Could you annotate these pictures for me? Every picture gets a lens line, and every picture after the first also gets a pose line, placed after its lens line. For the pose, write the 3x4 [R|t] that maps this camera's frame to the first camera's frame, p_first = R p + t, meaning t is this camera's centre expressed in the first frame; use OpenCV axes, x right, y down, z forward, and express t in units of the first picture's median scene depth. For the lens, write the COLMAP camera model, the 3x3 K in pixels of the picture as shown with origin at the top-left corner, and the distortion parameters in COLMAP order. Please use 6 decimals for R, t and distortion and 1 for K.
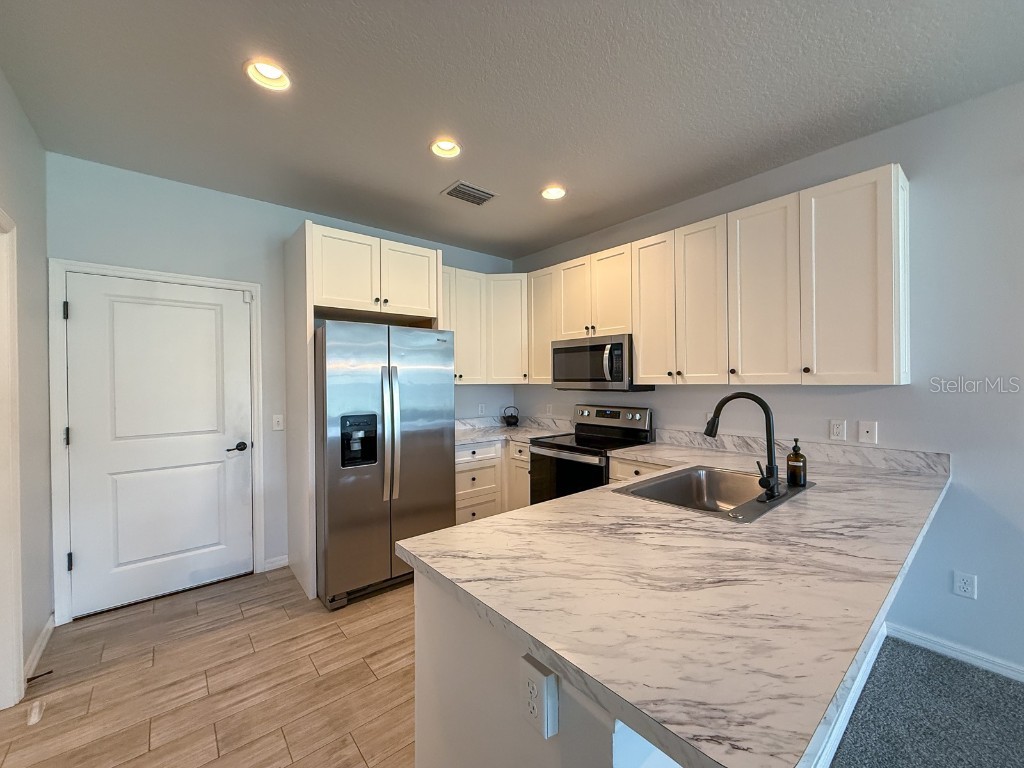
lens RADIAL K [[423.0, 0, 514.8], [0, 423.0, 380.1], [0, 0, 1]] dist [0.002865, -0.000466]
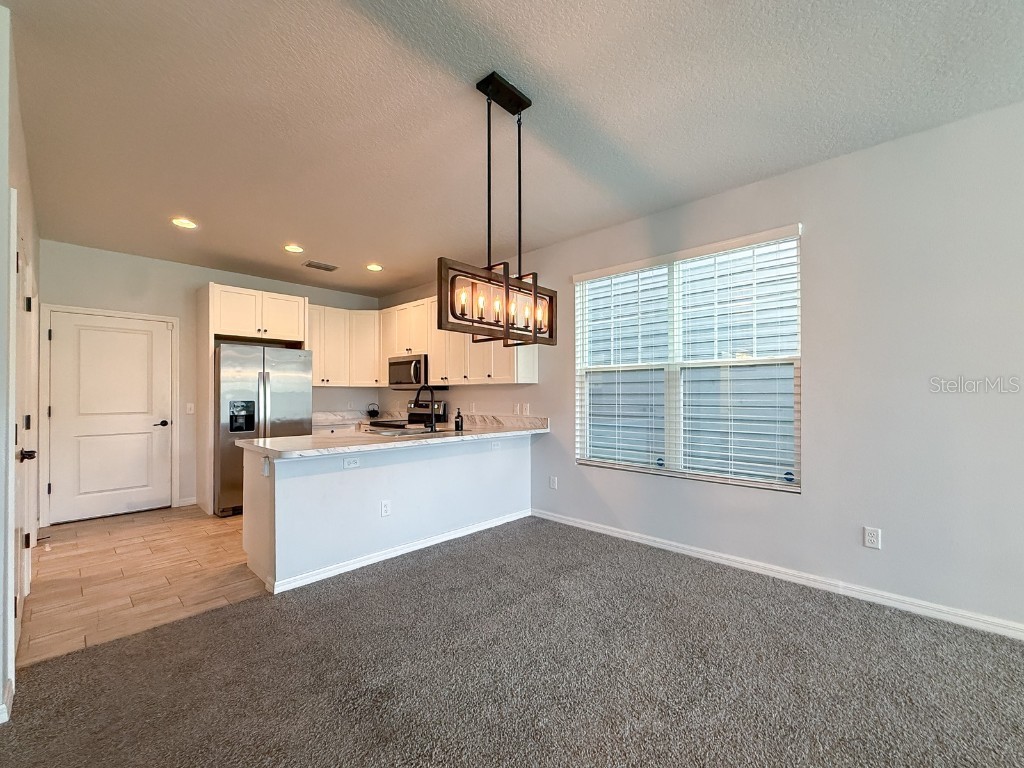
lens RADIAL K [[423.0, 0, 507.2], [0, 423.0, 389.1], [0, 0, 1]] dist [0.002865, -0.000466]
pose [[0.993519, 0.007897, 0.113389, 0.411283], [-0.006521, 0.999901, -0.012502, 0.043606], [-0.113476, 0.011682, 0.993472, -0.662164]]
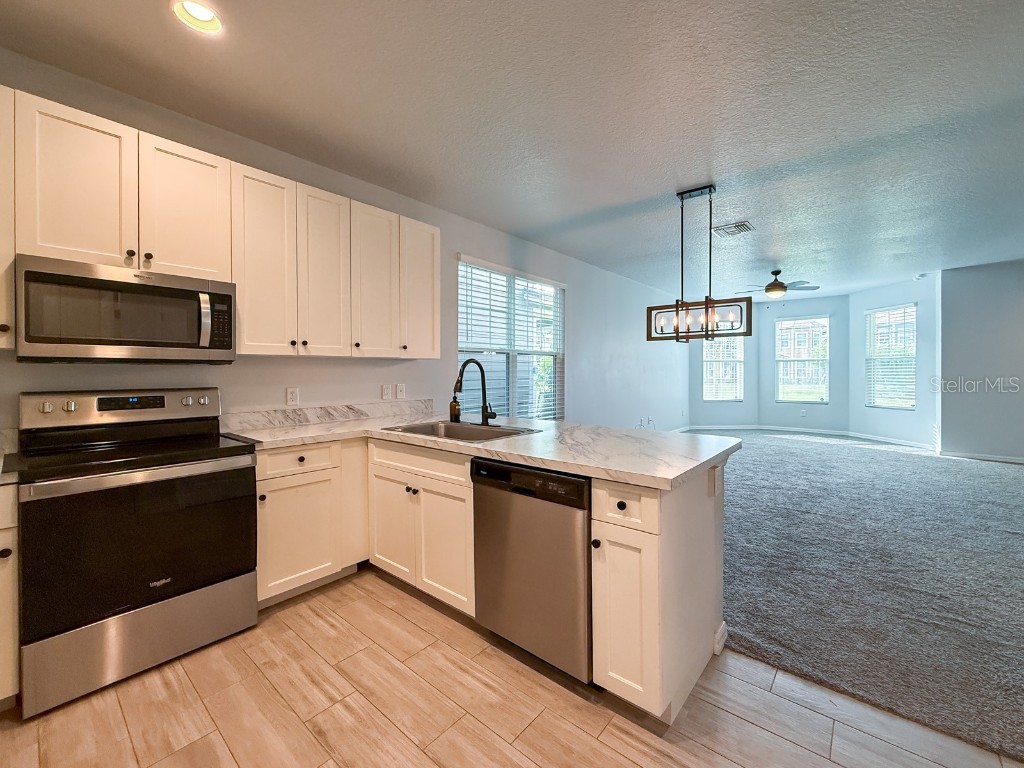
lens RADIAL K [[423.0, 0, 497.0], [0, 423.0, 377.3], [0, 0, 1]] dist [0.002865, -0.000466]
pose [[-0.144326, -0.001712, 0.989529, -0.536994], [0.007543, 0.999968, 0.002830, 0.054269], [-0.989501, 0.007873, -0.144308, 0.674573]]
